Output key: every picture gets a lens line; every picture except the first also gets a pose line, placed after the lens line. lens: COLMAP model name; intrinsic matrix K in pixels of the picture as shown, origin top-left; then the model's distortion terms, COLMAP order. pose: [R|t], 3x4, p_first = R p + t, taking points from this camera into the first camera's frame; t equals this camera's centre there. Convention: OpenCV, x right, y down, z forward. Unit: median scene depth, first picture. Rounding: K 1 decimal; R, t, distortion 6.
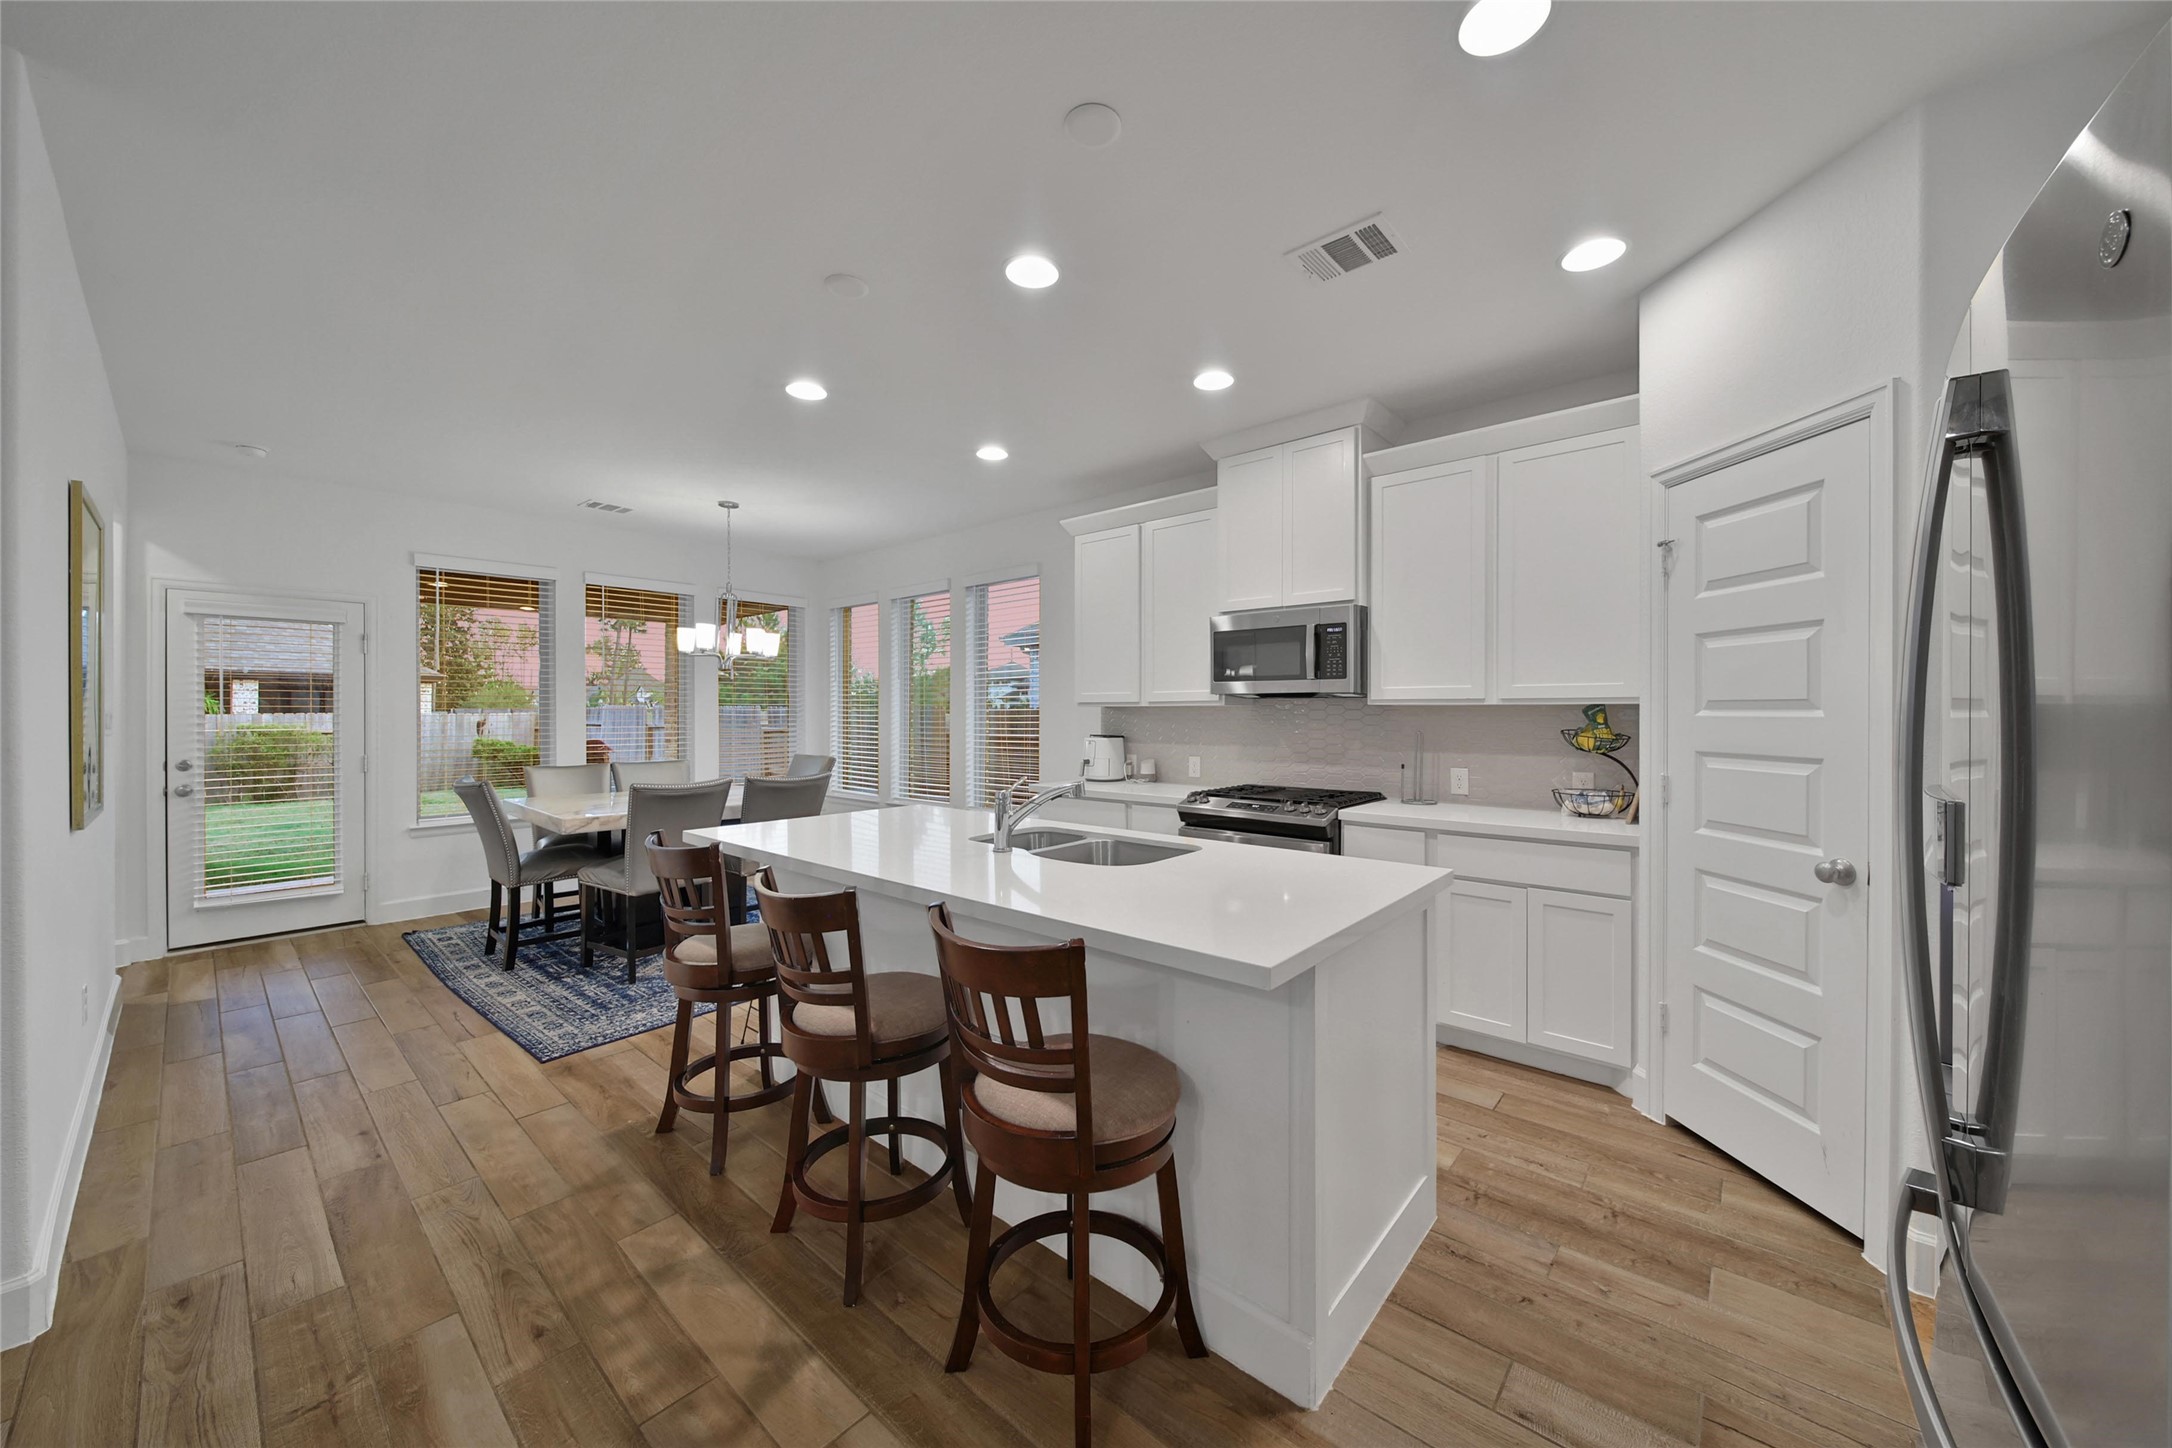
lens RADIAL K [[787.6, 0, 1095.7], [0, 787.6, 712.6], [0, 0, 1]] dist [-0.000467, -0.001266]
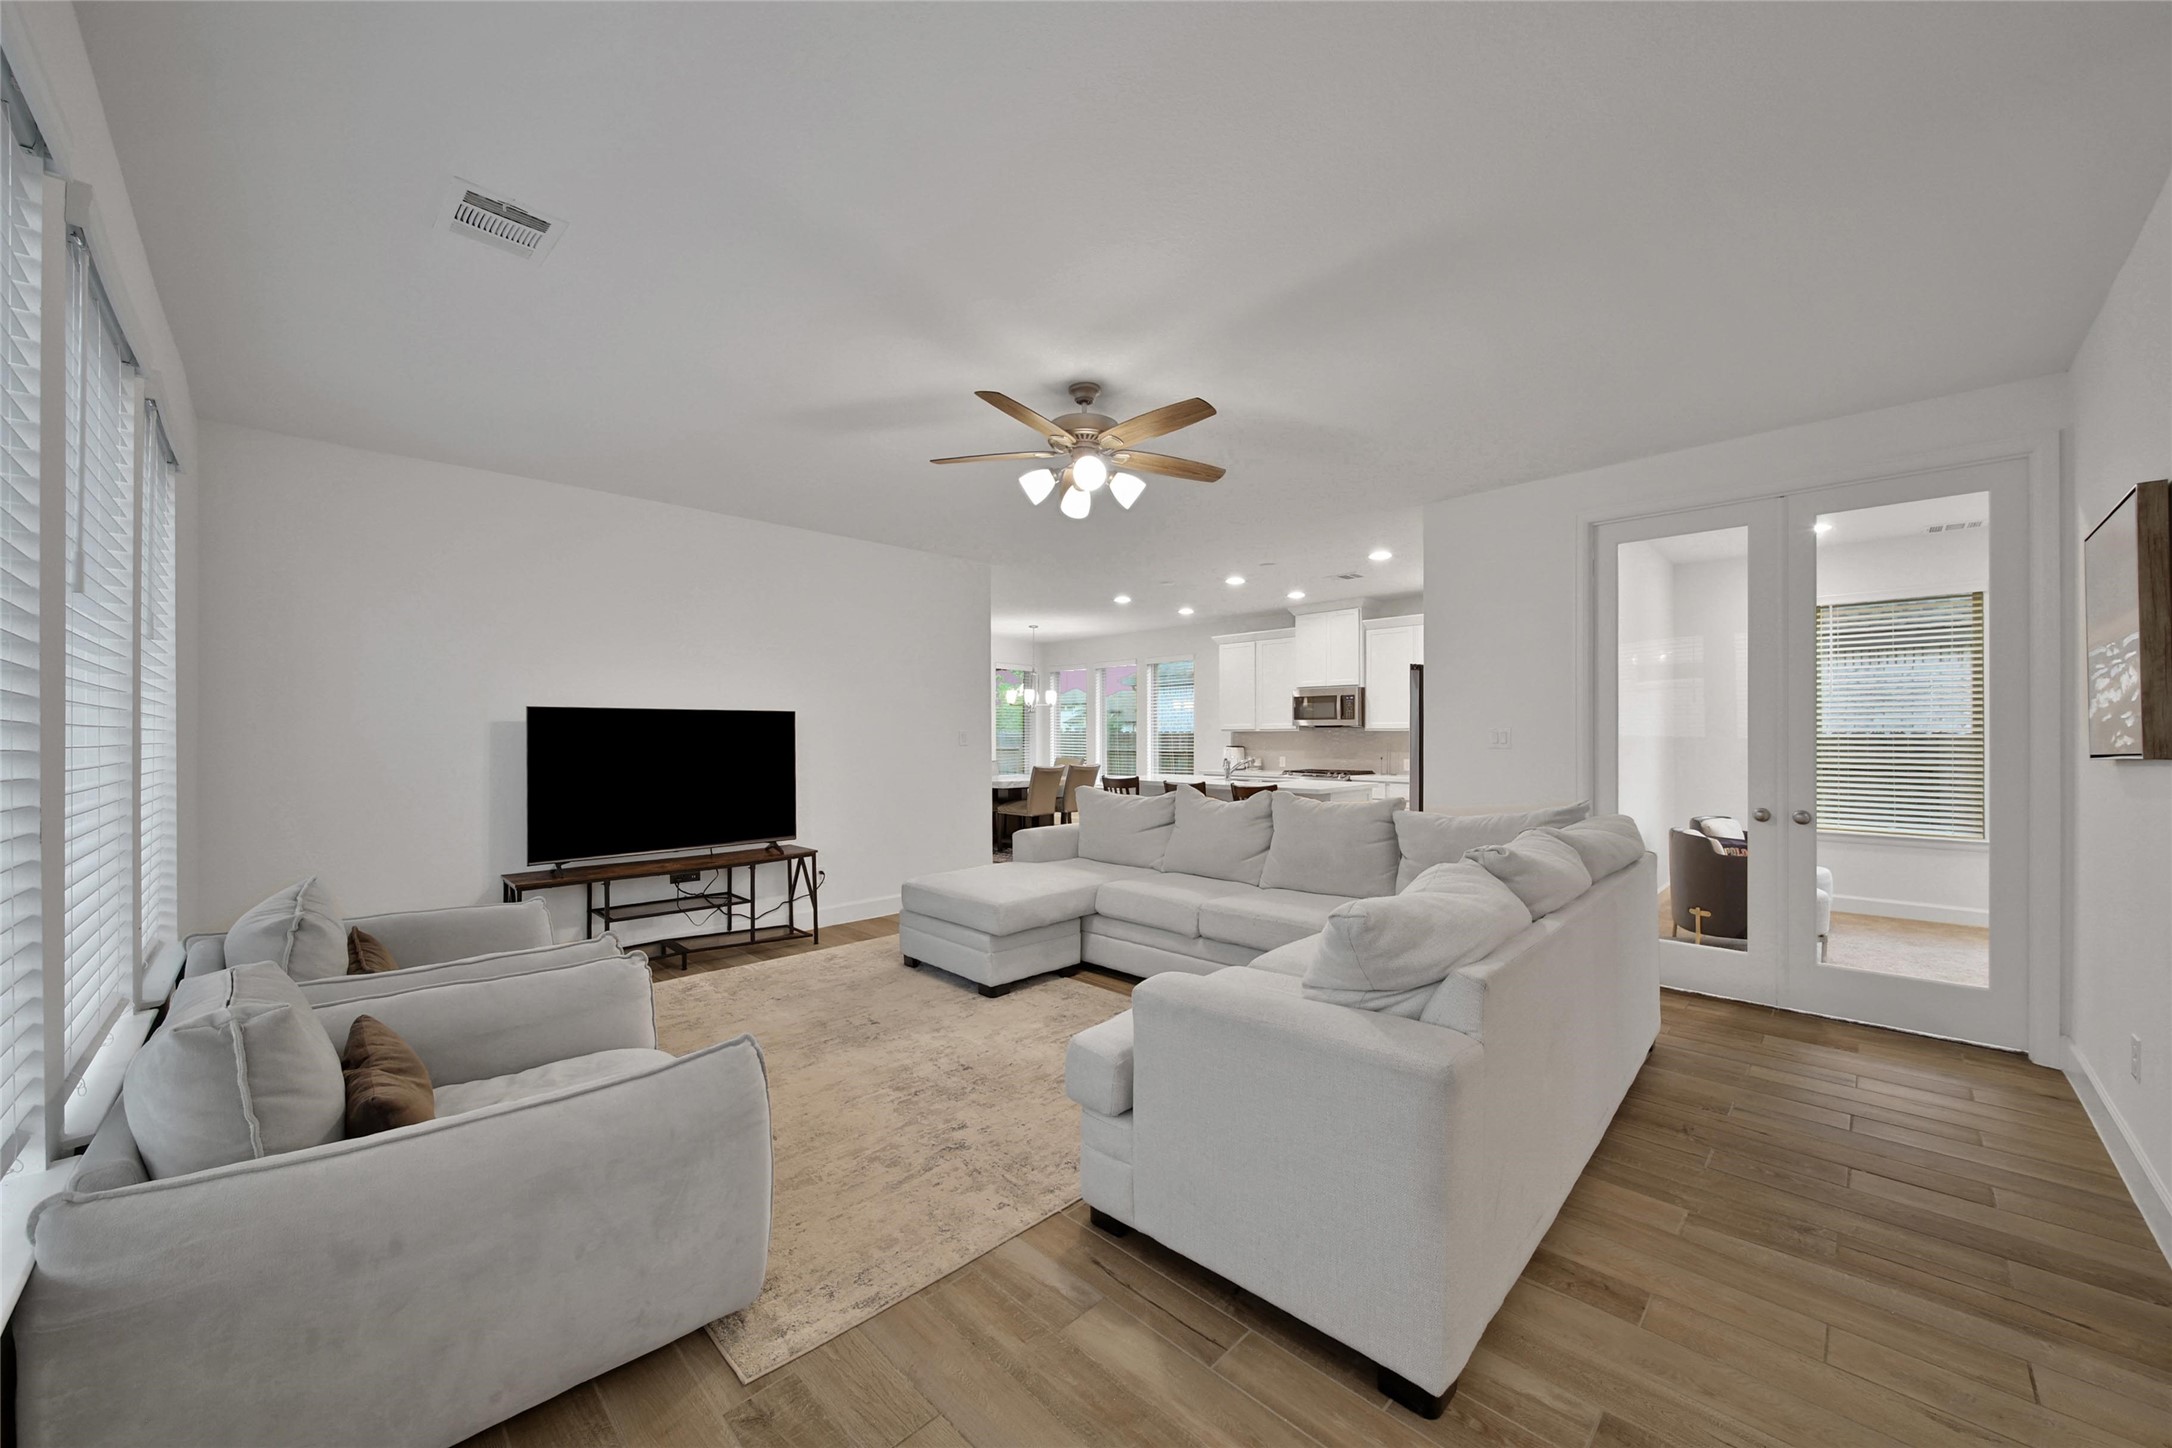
lens RADIAL K [[787.6, 0, 1085.2], [0, 787.6, 729.7], [0, 0, 1]] dist [-0.000467, -0.001266]
pose [[0.997413, -0.000915, -0.071877, -0.277090], [0.000336, 0.999967, -0.008056, 0.004803], [0.071882, 0.008011, 0.997381, -1.243680]]
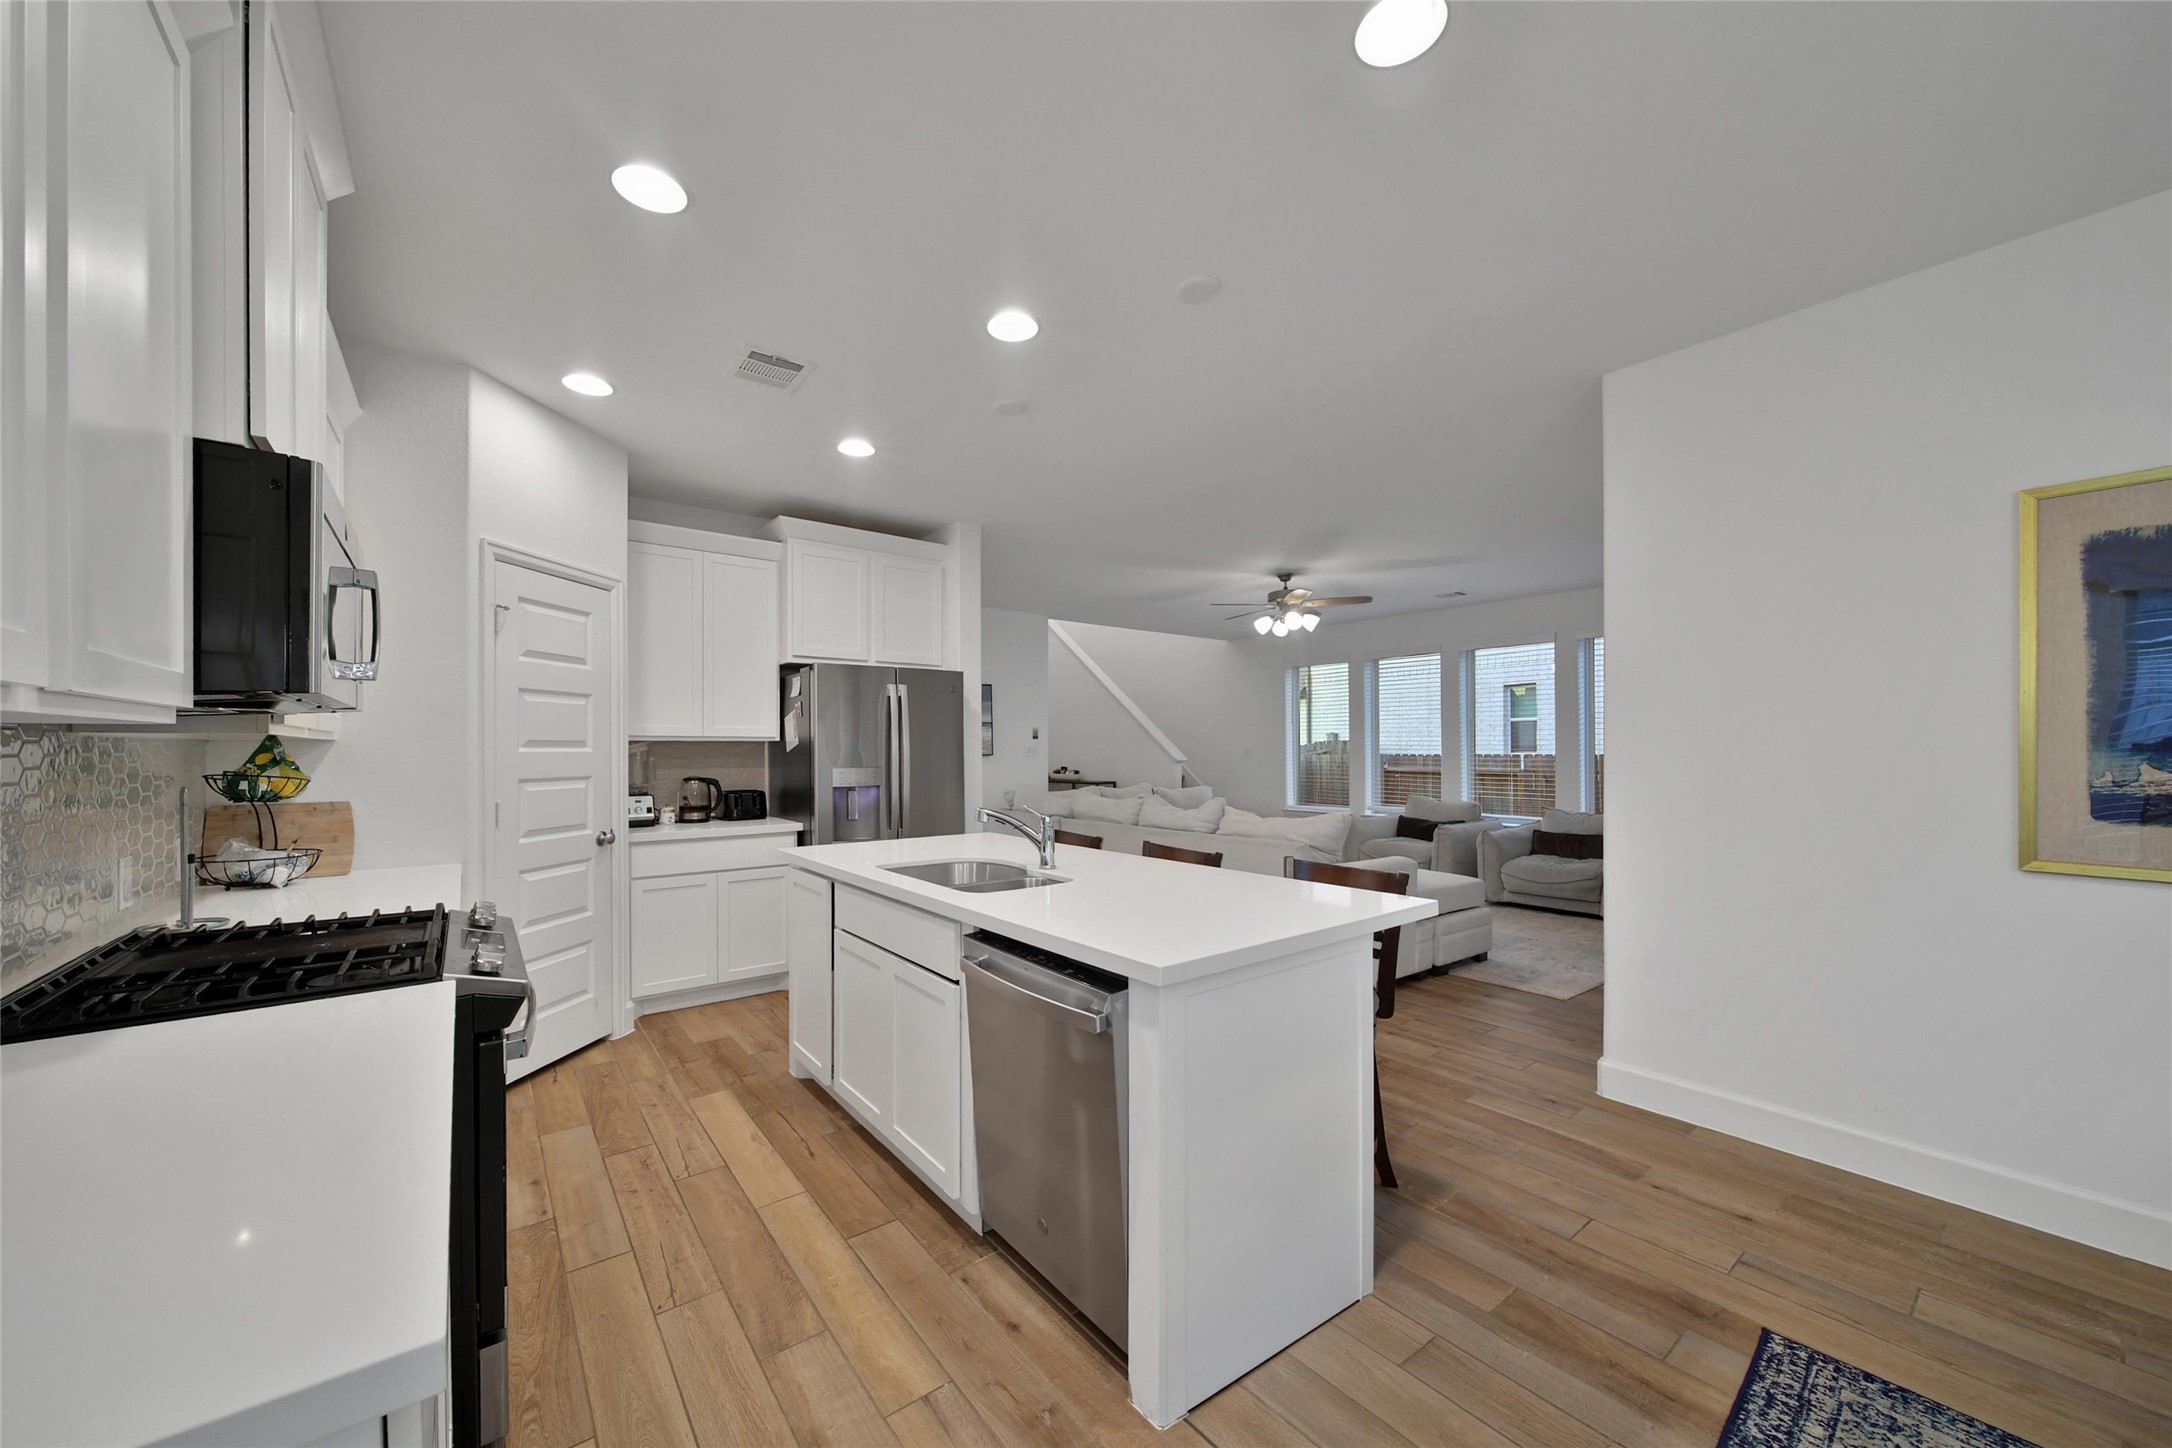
lens RADIAL K [[787.6, 0, 1078.6], [0, 787.6, 740.4], [0, 0, 1]] dist [-0.000467, -0.001266]
pose [[-0.979297, 0.006942, 0.202312, -0.249123], [0.005540, 0.999957, -0.007492, -0.000275], [-0.202355, -0.006216, -0.979292, 1.334035]]
